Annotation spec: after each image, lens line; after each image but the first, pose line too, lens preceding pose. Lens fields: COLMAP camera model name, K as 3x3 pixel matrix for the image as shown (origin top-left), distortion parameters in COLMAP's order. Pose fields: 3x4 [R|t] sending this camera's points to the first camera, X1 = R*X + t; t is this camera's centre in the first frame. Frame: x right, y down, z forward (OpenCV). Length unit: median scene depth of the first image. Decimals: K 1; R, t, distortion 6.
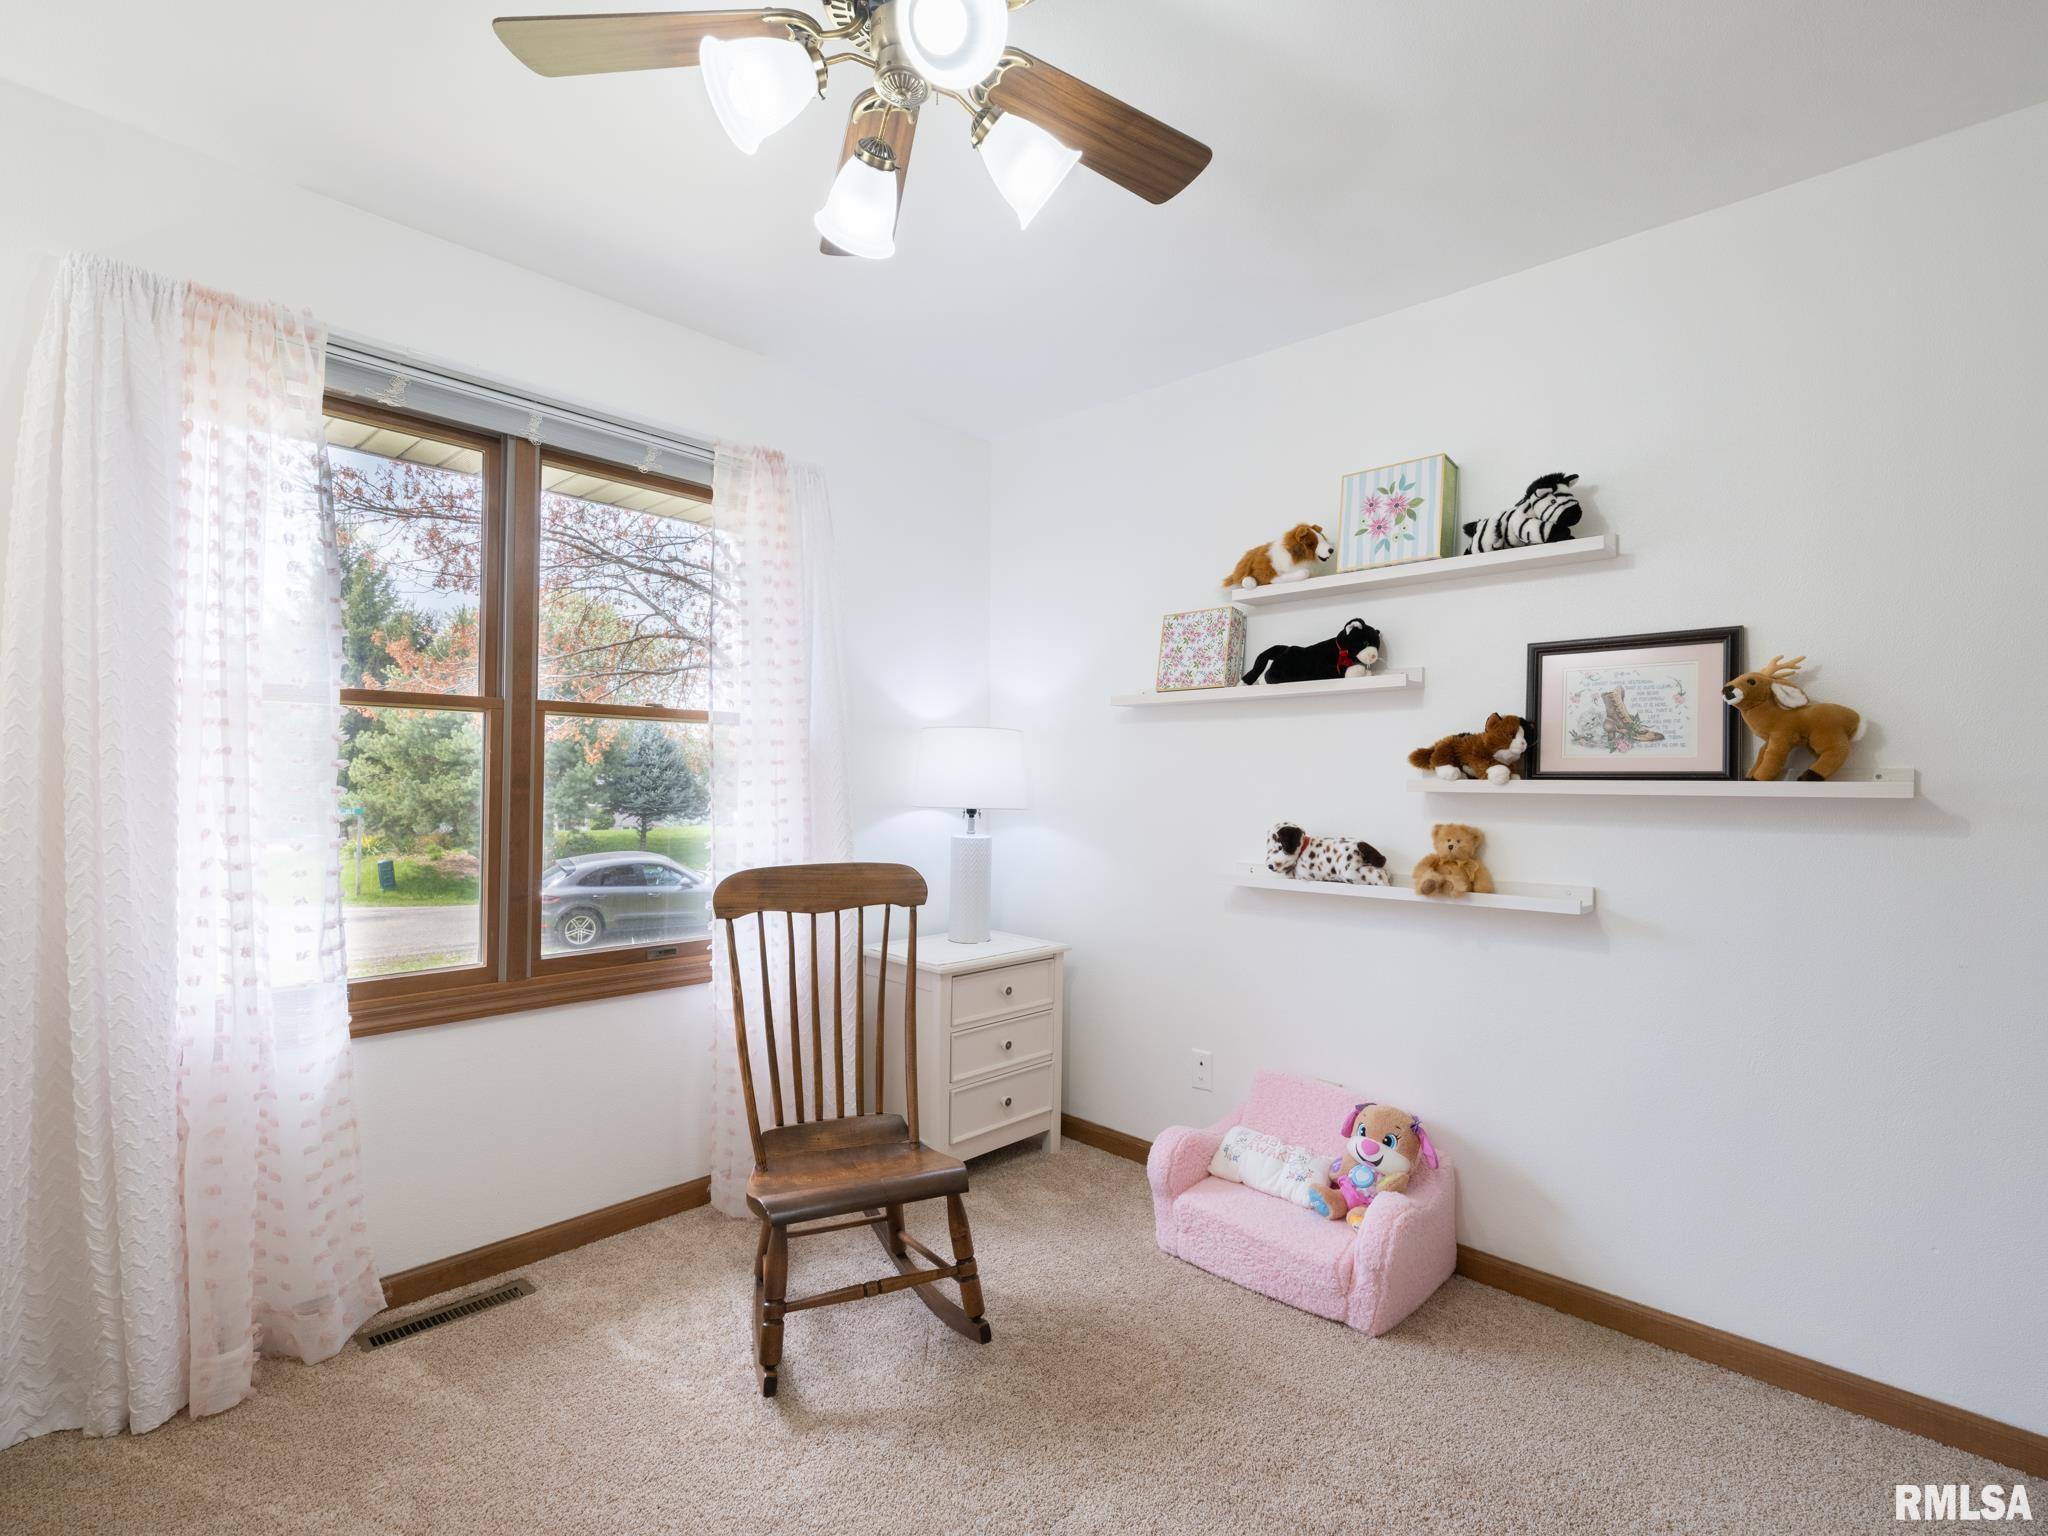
lens RADIAL K [[973.8, 0, 1019.7], [0, 973.8, 768.0], [0, 0, 1]] dist [-0.000286, -0.000483]
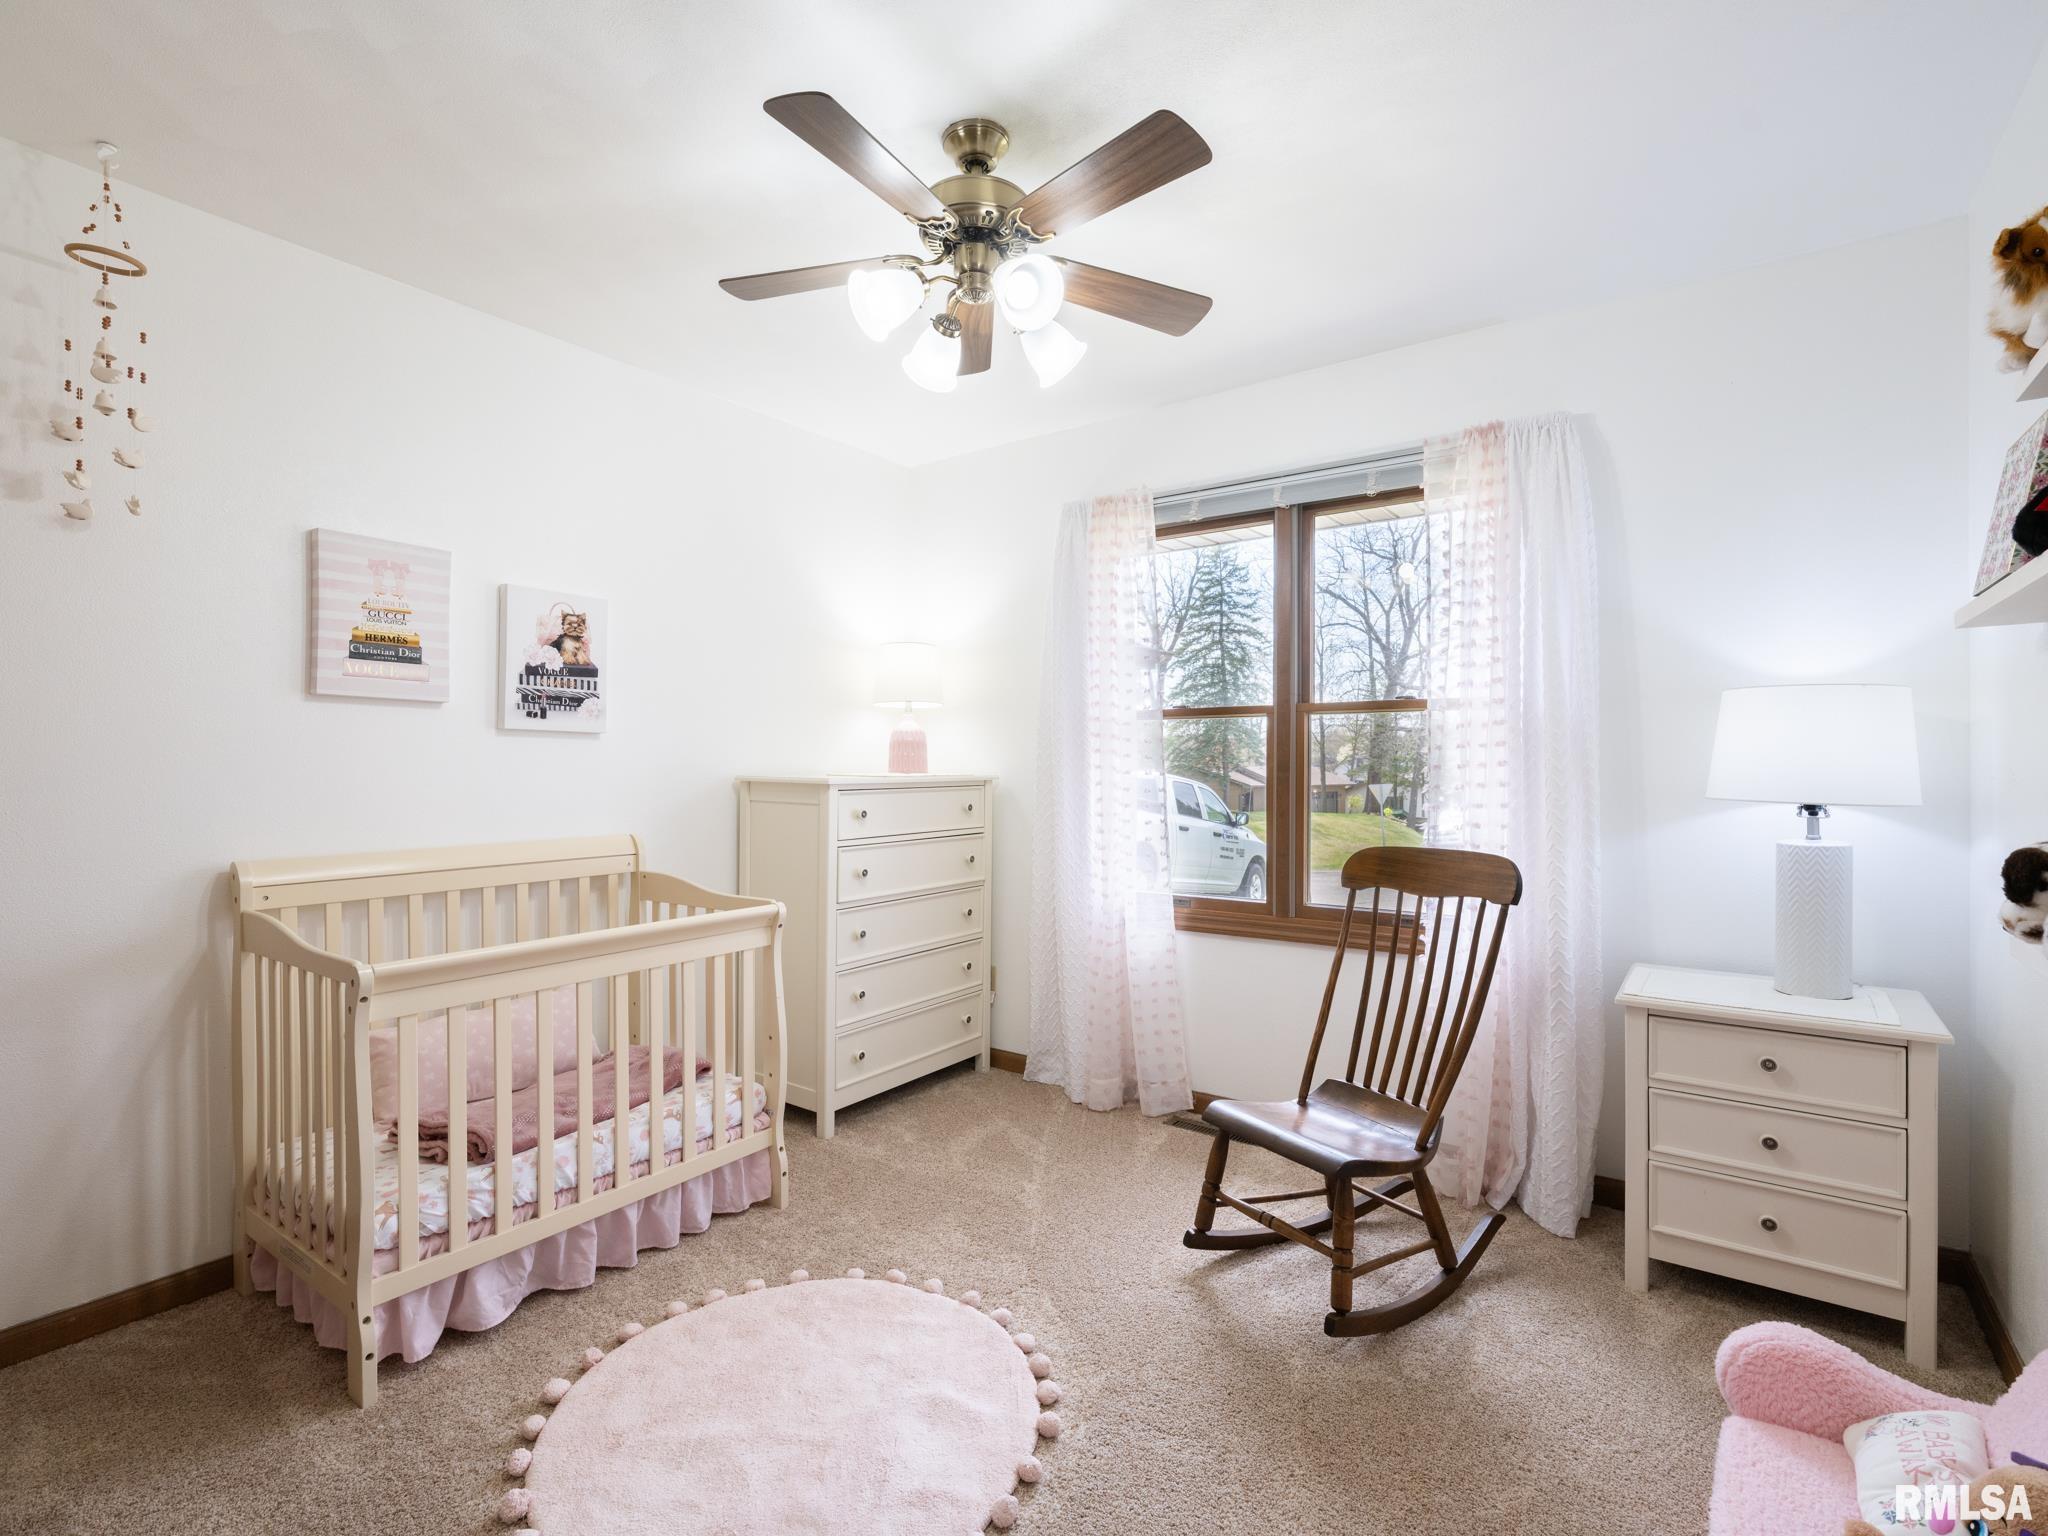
lens RADIAL K [[973.8, 0, 1019.7], [0, 973.8, 768.0], [0, 0, 1]] dist [-0.000286, -0.000483]
pose [[0.130457, -0.007043, -0.991429, 0.713569], [0.013426, 0.999896, -0.005336, 0.016764], [0.991363, -0.012615, 0.130538, 0.452018]]
